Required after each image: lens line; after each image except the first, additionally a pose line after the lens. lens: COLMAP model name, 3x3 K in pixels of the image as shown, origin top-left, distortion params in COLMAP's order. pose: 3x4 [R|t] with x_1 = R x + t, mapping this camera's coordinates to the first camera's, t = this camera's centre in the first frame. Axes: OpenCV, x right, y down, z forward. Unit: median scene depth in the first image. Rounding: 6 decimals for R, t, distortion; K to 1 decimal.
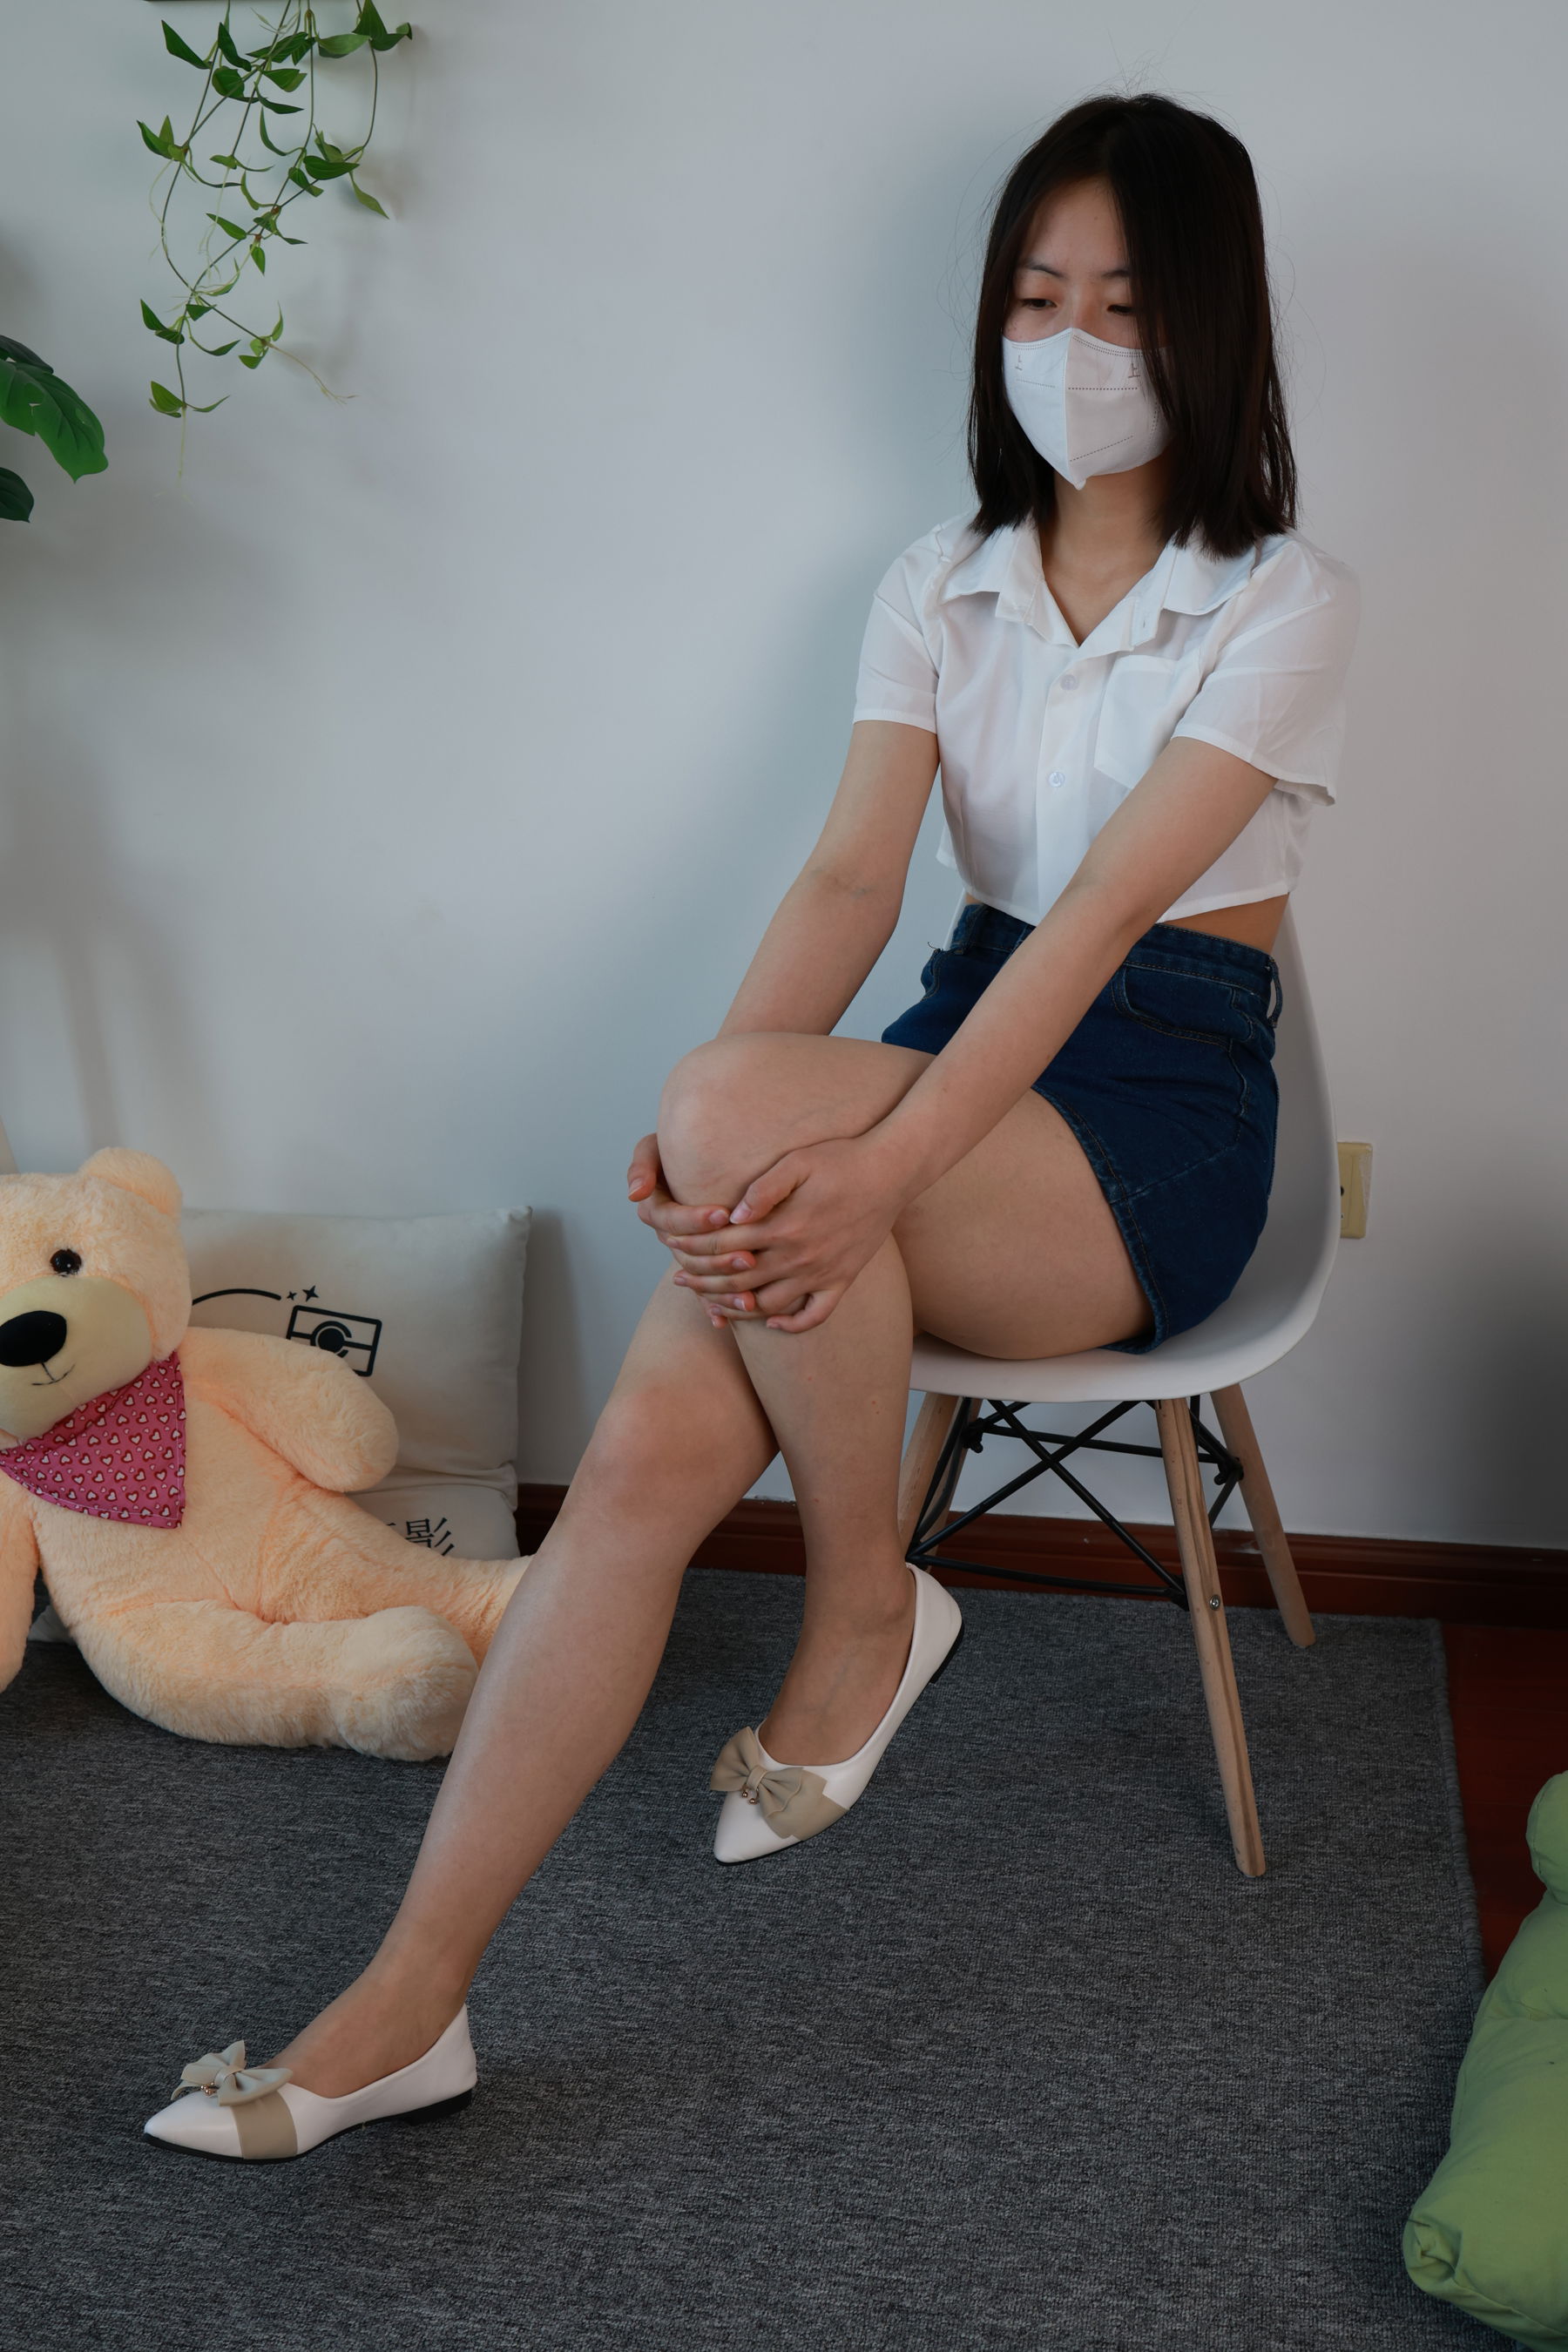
lens RADIAL K [[2382.3, 0, 784.0], [0, 2382.3, 1176.0], [0, 0, 1]] dist [-0.044633, 0.006565]
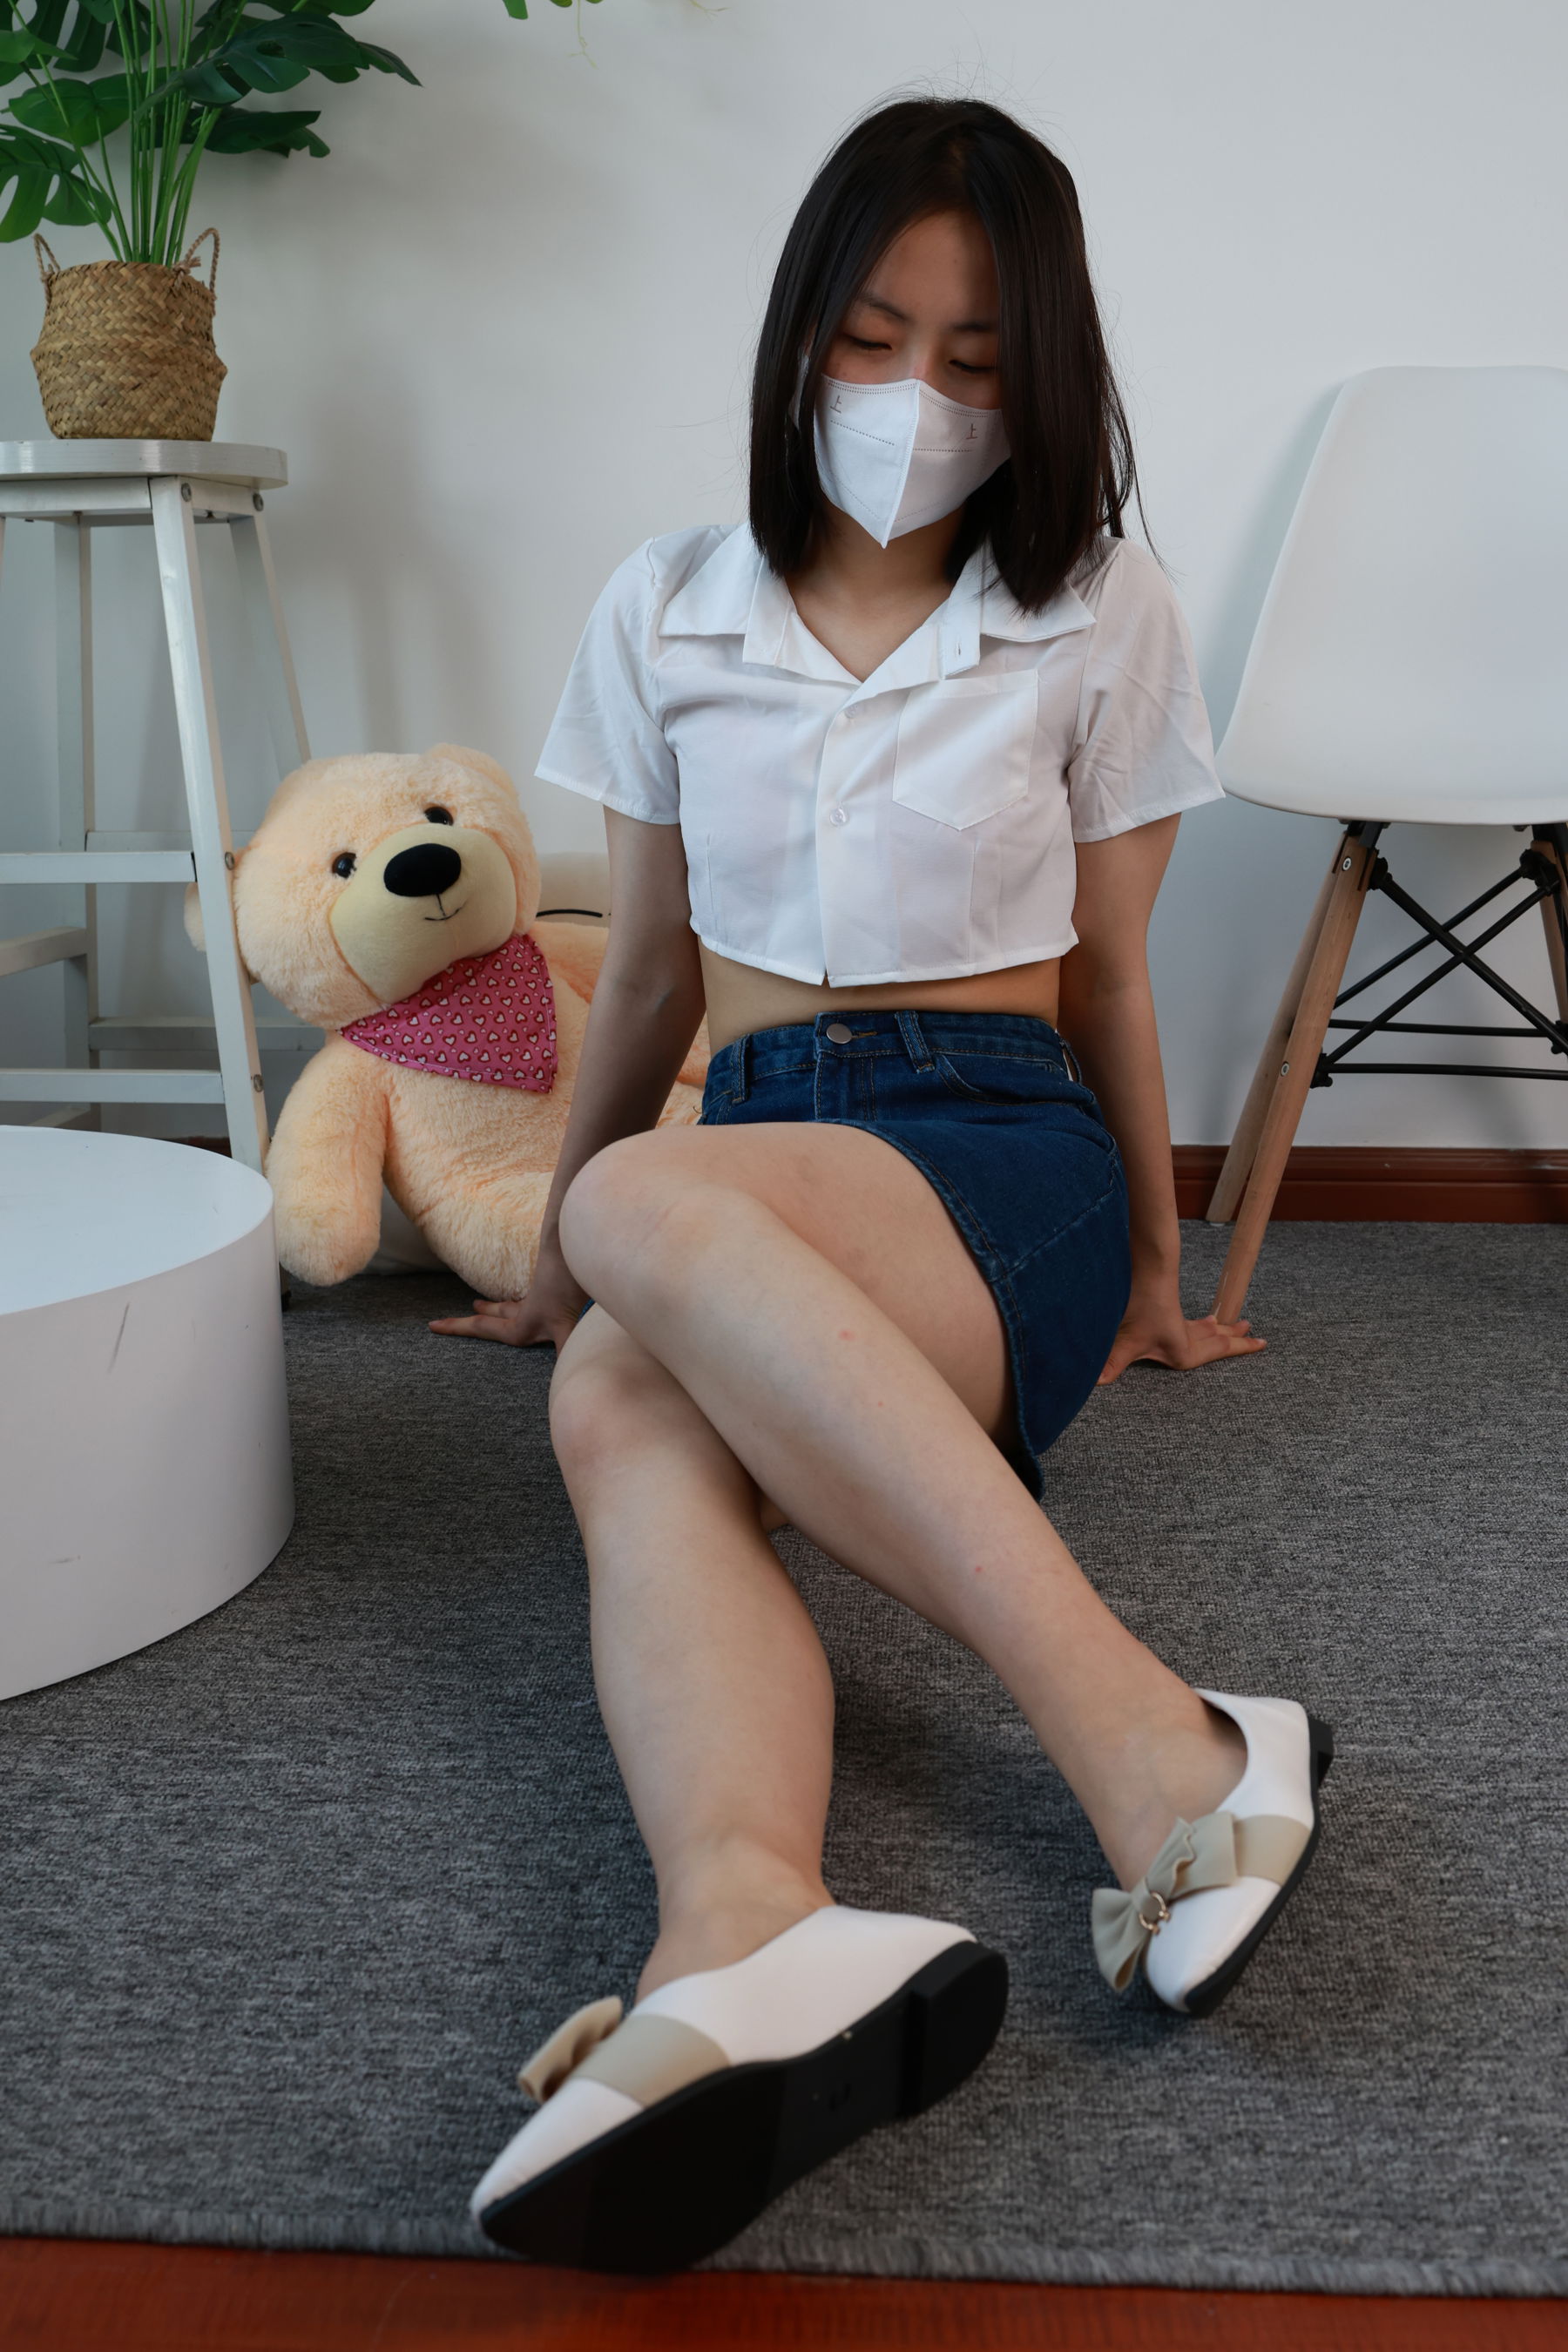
lens RADIAL K [[2371.9, 0, 784.0], [0, 2371.9, 1176.0], [0, 0, 1]] dist [-0.086493, 0.069743]
pose [[0.992232, -0.008022, 0.124144, -0.282509], [0.021936, 0.993565, -0.111122, 0.292855], [-0.122453, 0.112982, 0.986022, 0.039546]]
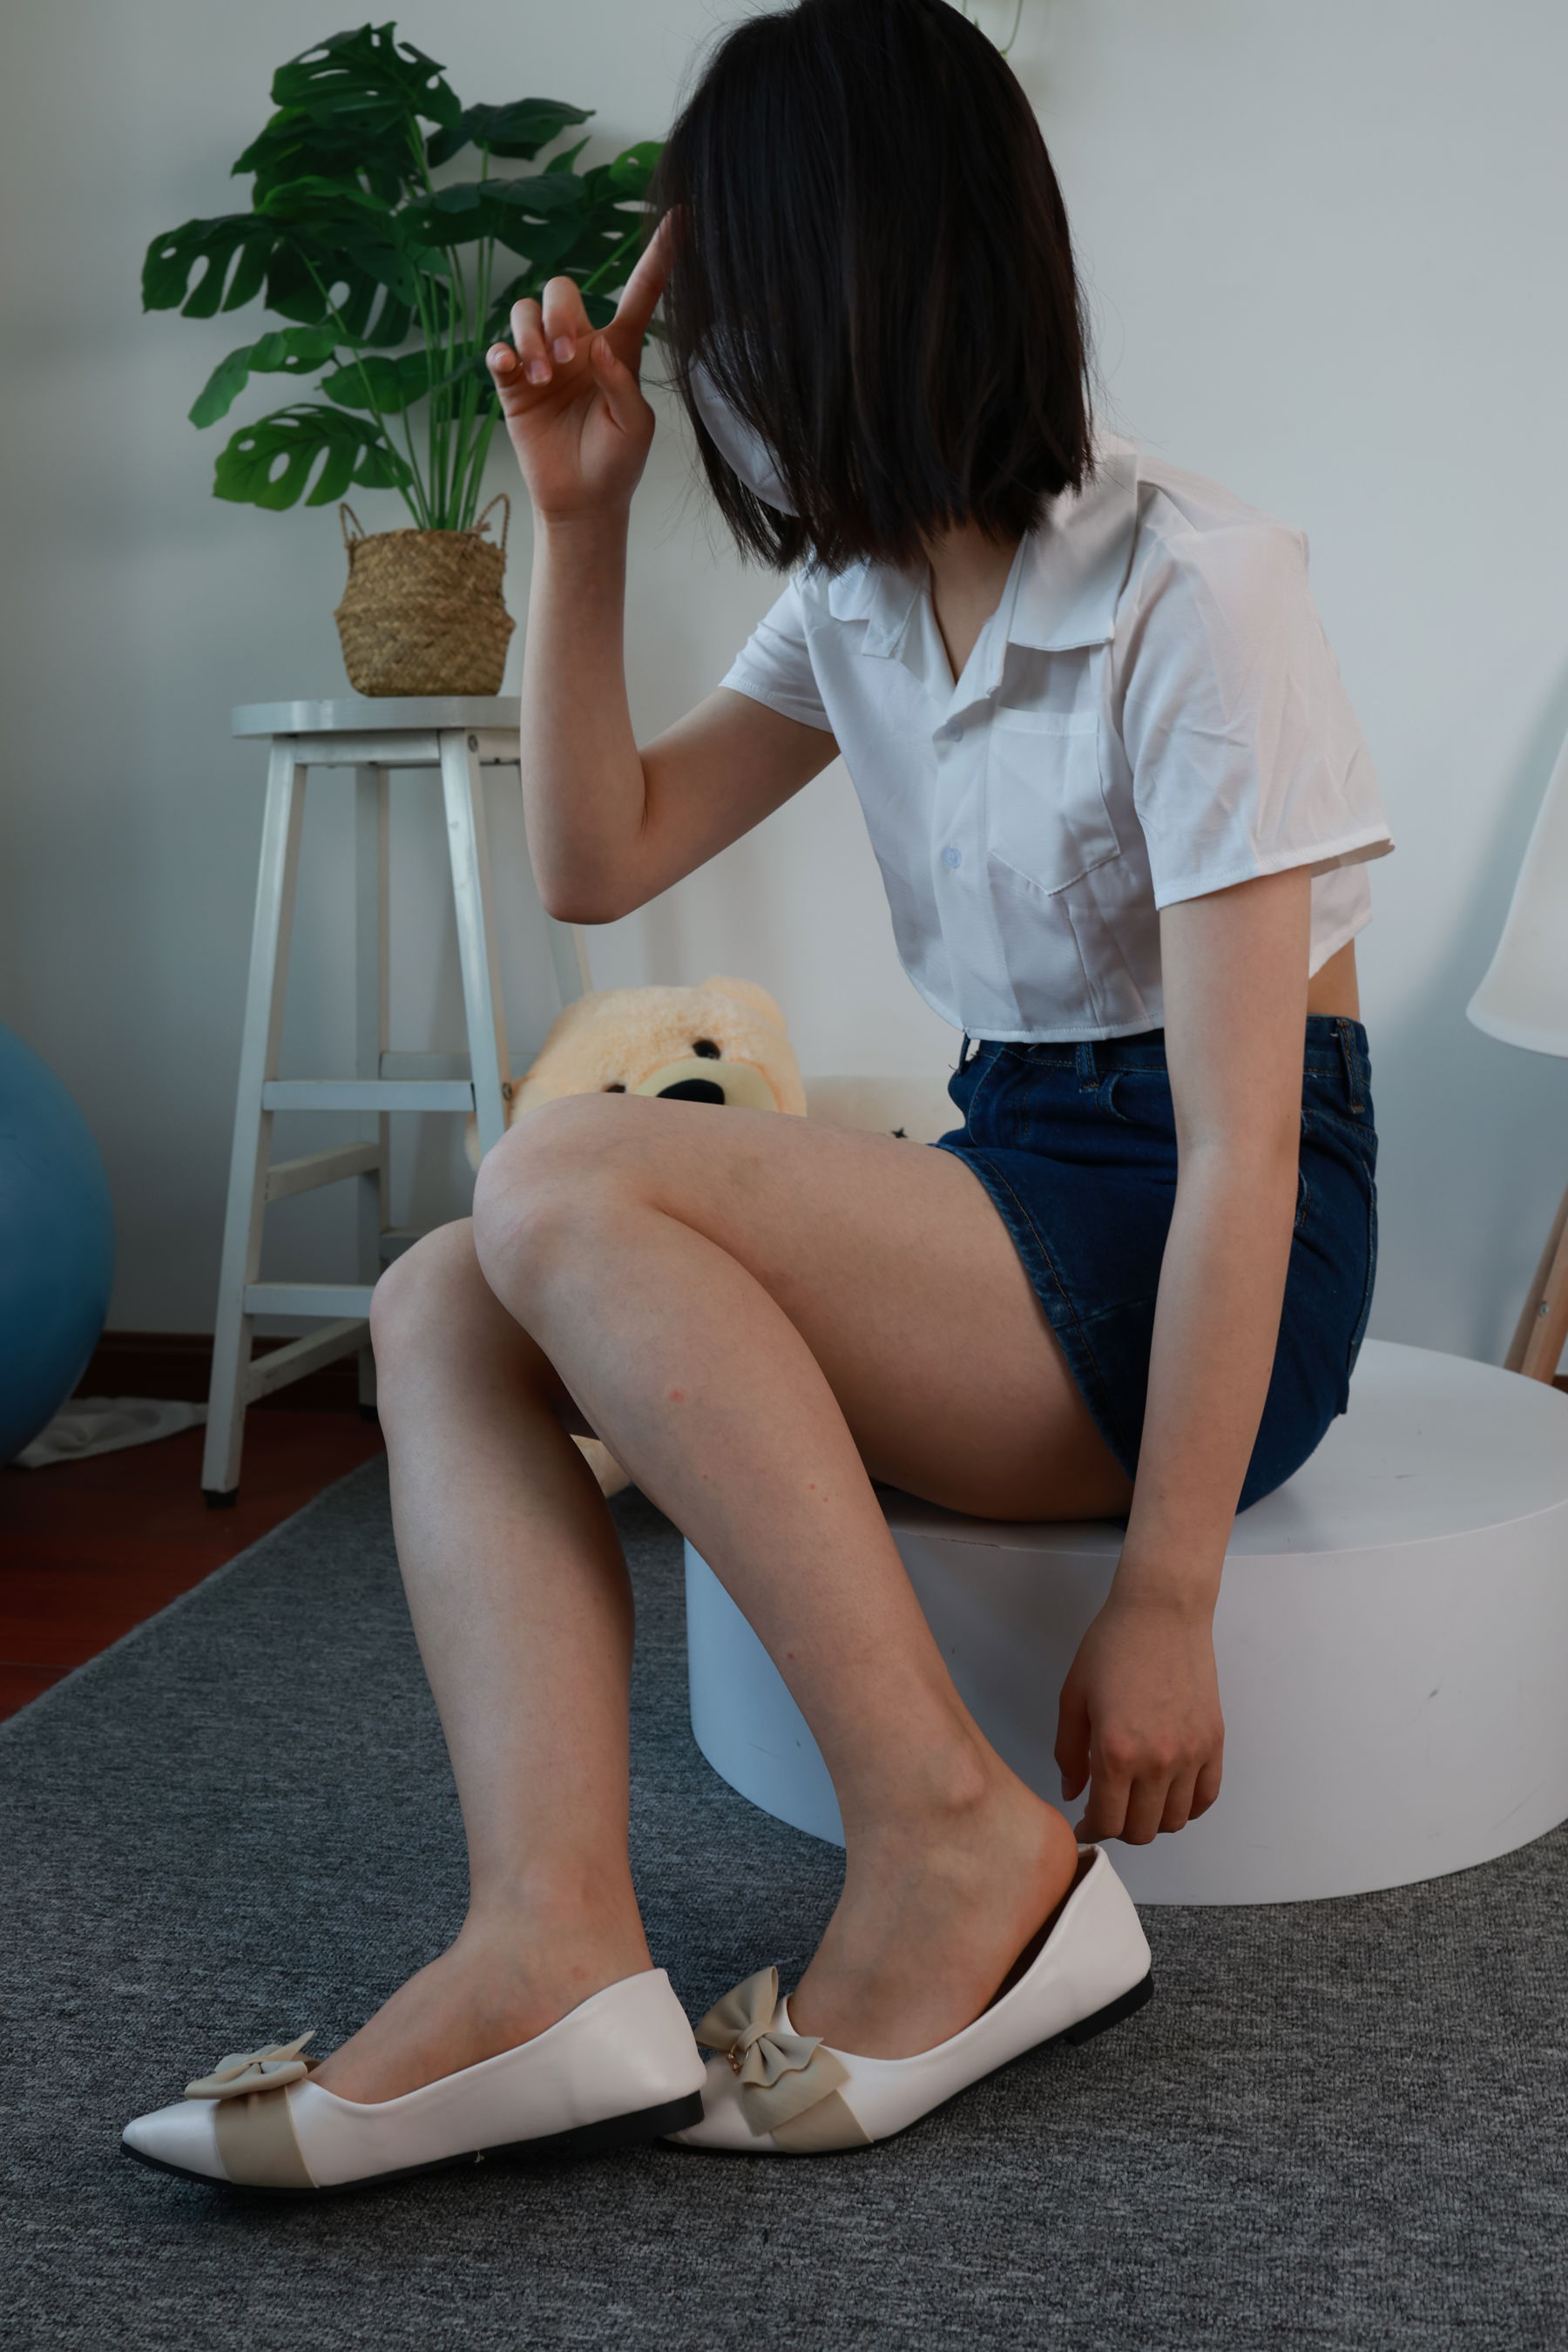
lens RADIAL K [[2374.9, 0, 785.9], [0, 2374.9, 1179.9], [0, 0, 1]] dist [-0.077363, 0.046225]
pose [[0.999821, 0.009466, -0.016352, -0.250468], [-0.012137, 0.985037, -0.171916, 0.262676], [0.014480, 0.172084, 0.984976, 0.012409]]
